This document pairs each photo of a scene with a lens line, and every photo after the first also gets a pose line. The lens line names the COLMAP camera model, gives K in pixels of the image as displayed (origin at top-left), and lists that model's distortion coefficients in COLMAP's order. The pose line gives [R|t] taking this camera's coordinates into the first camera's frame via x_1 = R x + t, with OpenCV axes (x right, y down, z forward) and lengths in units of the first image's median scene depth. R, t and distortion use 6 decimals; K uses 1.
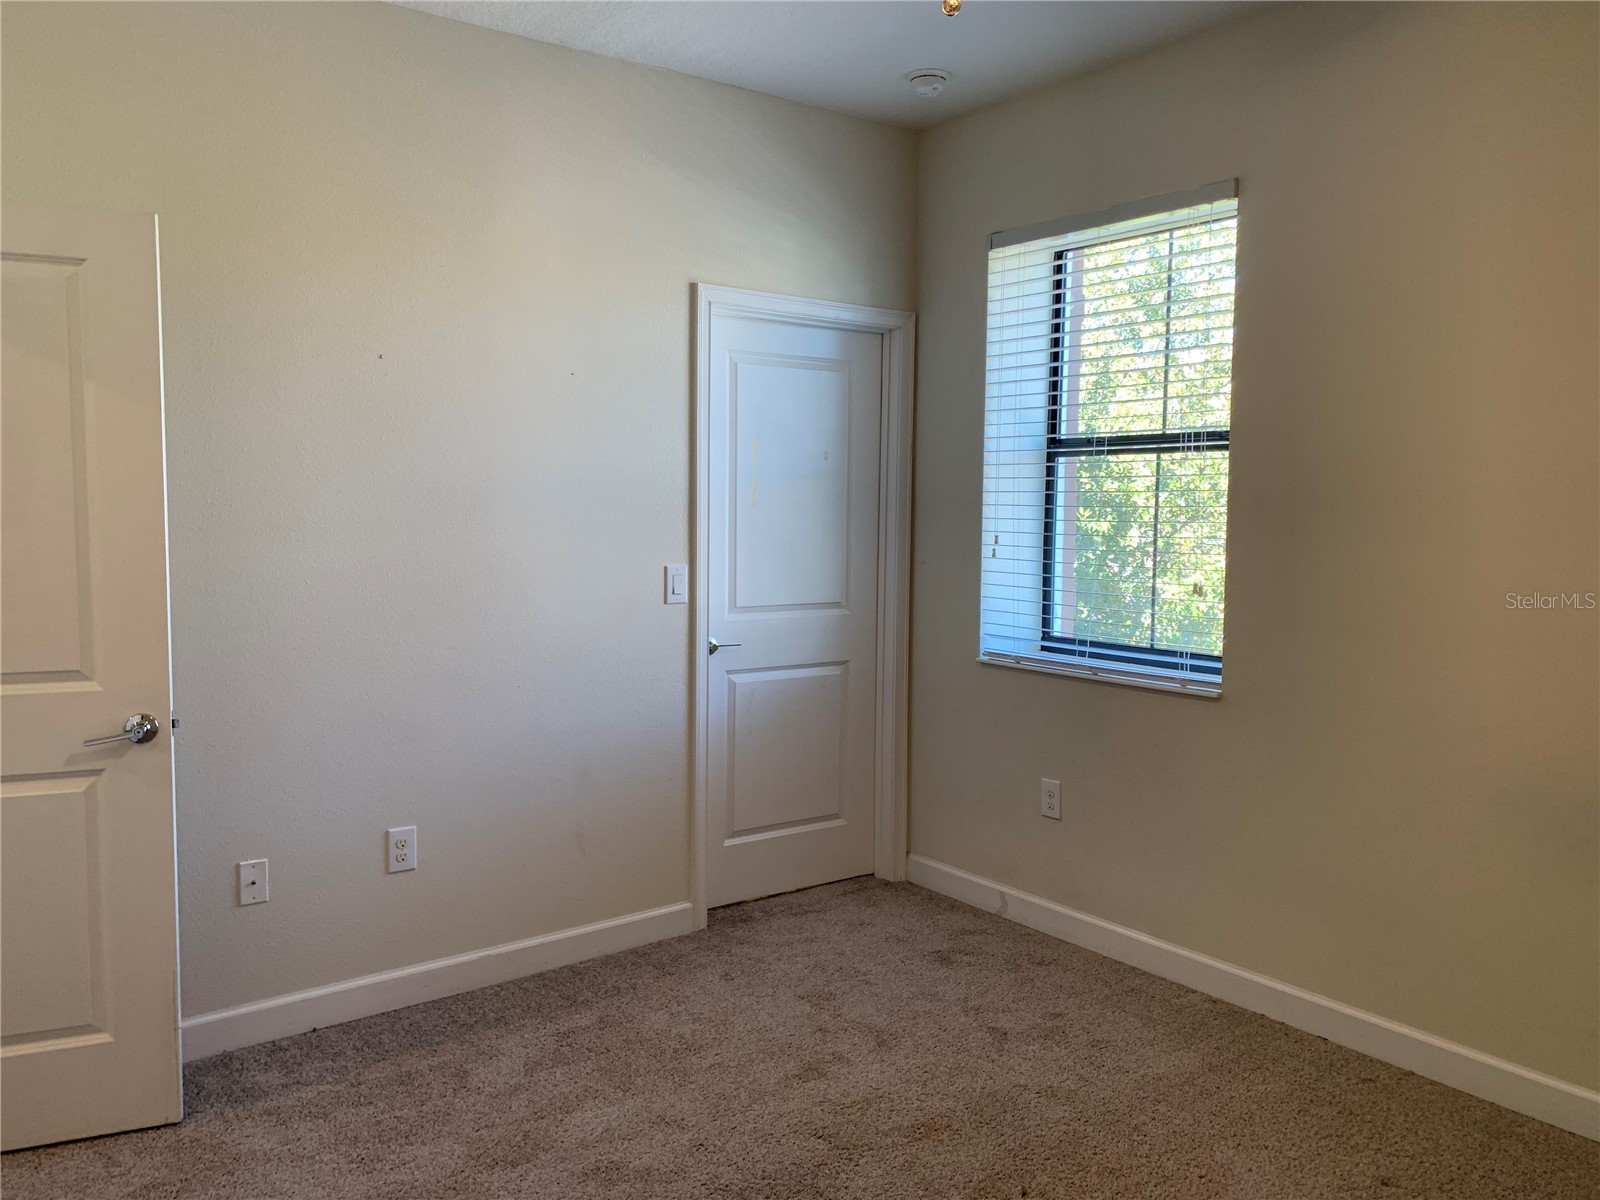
lens RADIAL K [[1218.9, 0, 801.7], [0, 1218.9, 593.0], [0, 0, 1]] dist [0.022188, -0.034163]
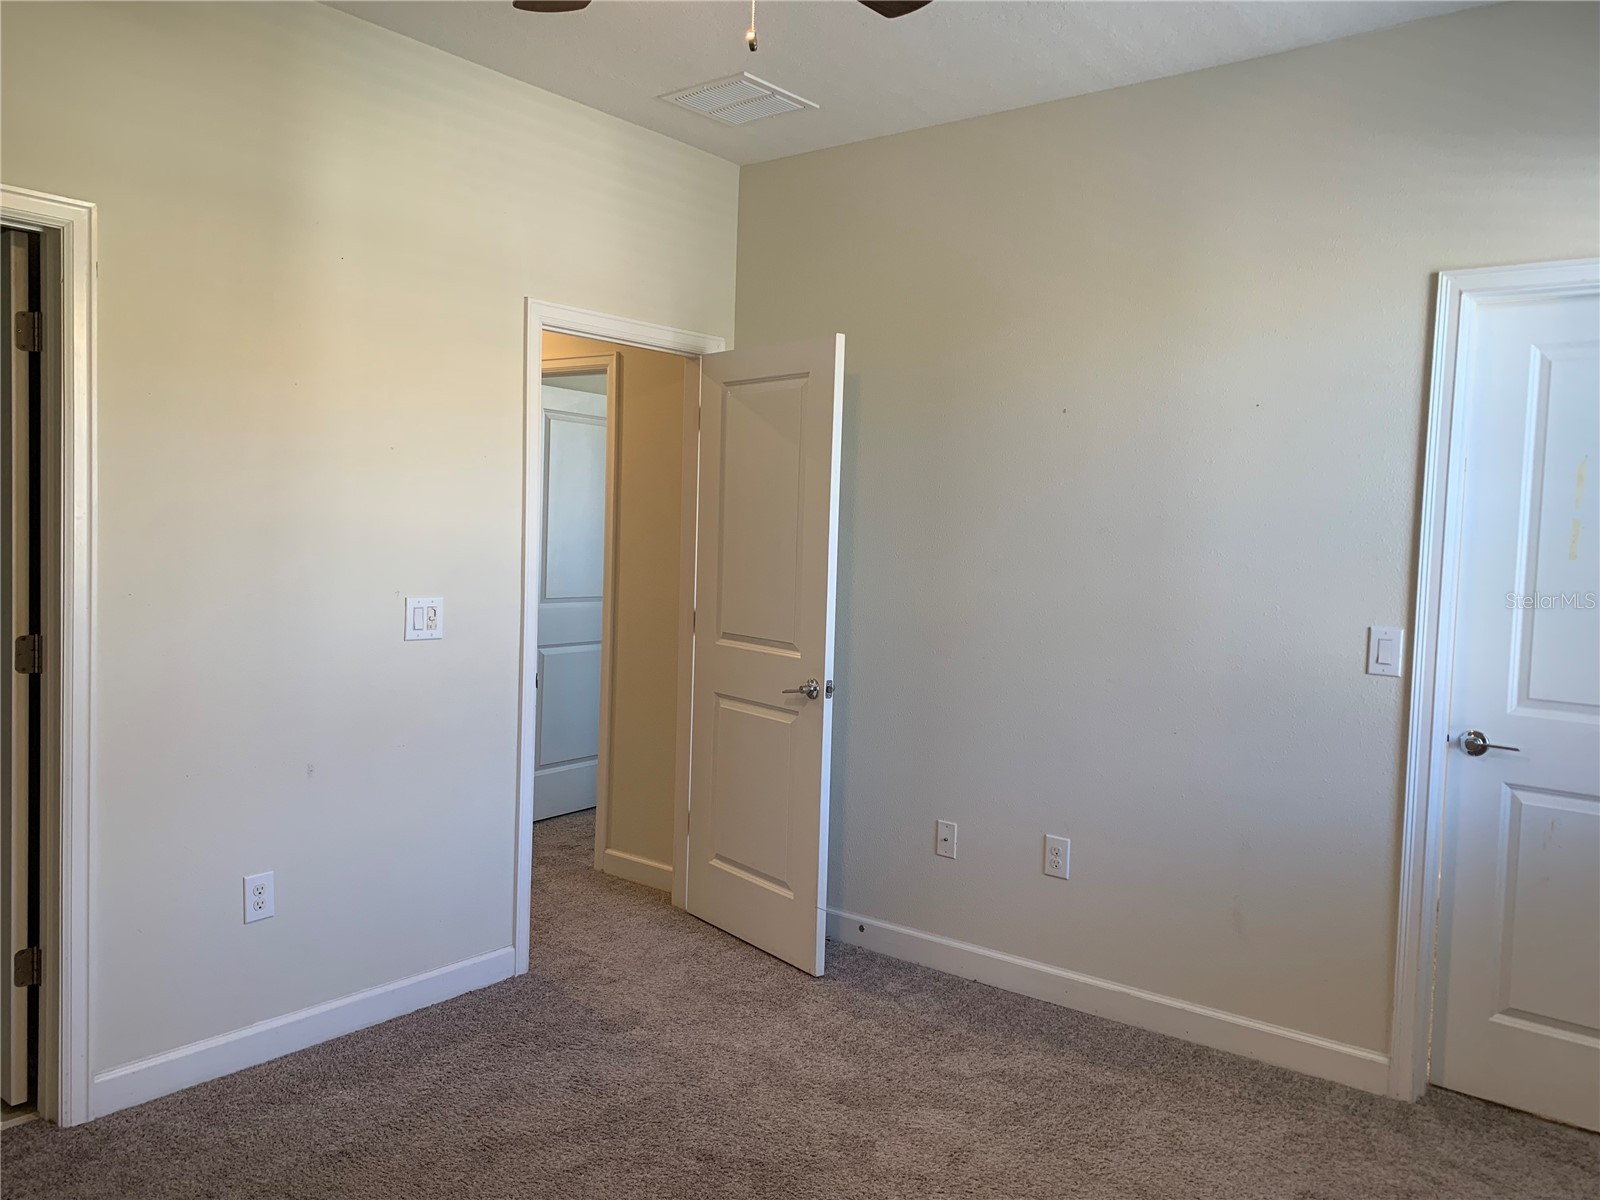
lens RADIAL K [[1218.9, 0, 814.9], [0, 1218.9, 595.0], [0, 0, 1]] dist [0.022188, -0.034163]
pose [[0.260001, 0.057079, -0.963920, 0.580593], [-0.106770, 0.993830, 0.030051, -0.028815], [0.959687, 0.095104, 0.264491, 0.426740]]
